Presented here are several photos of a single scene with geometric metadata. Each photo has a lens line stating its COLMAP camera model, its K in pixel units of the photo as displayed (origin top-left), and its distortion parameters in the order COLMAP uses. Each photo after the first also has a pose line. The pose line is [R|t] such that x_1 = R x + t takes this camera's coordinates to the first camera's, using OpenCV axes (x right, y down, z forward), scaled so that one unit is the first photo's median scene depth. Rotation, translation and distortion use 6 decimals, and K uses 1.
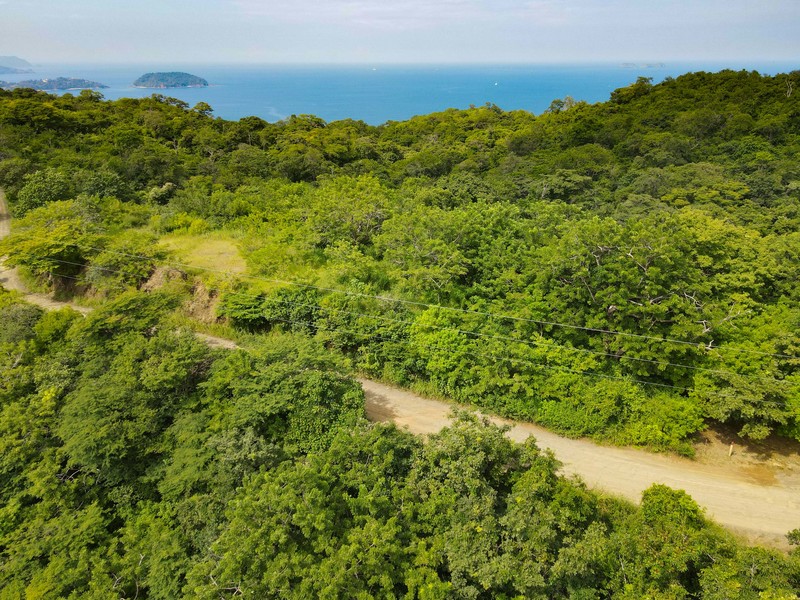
lens RADIAL K [[572.4, 0, 402.3], [0, 572.4, 297.2], [0, 0, 1]] dist [0.002989, 0.006064]
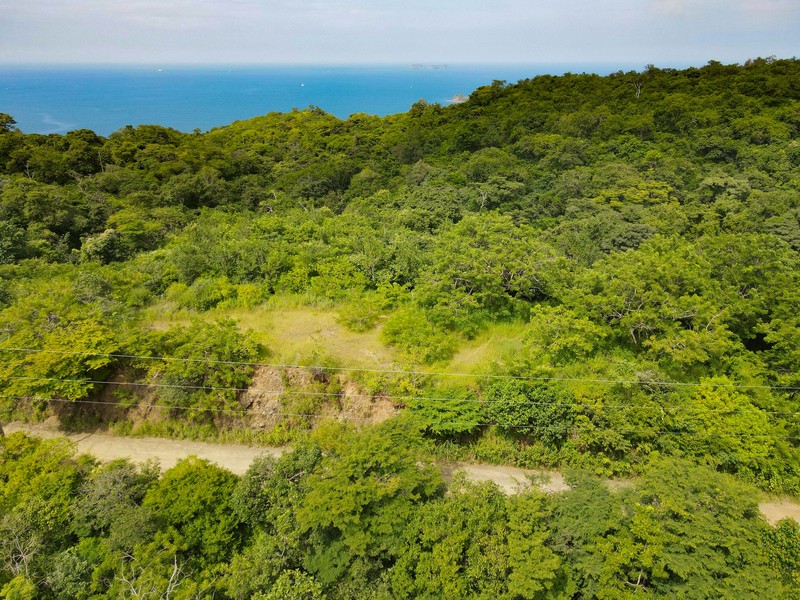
lens RADIAL K [[572.4, 0, 398.1], [0, 572.4, 303.2], [0, 0, 1]] dist [0.002989, 0.006064]
pose [[0.949247, -0.120215, 0.290653, -0.147274], [0.118047, 0.992692, 0.025050, -0.040846], [-0.291540, 0.010532, 0.956501, 0.086329]]
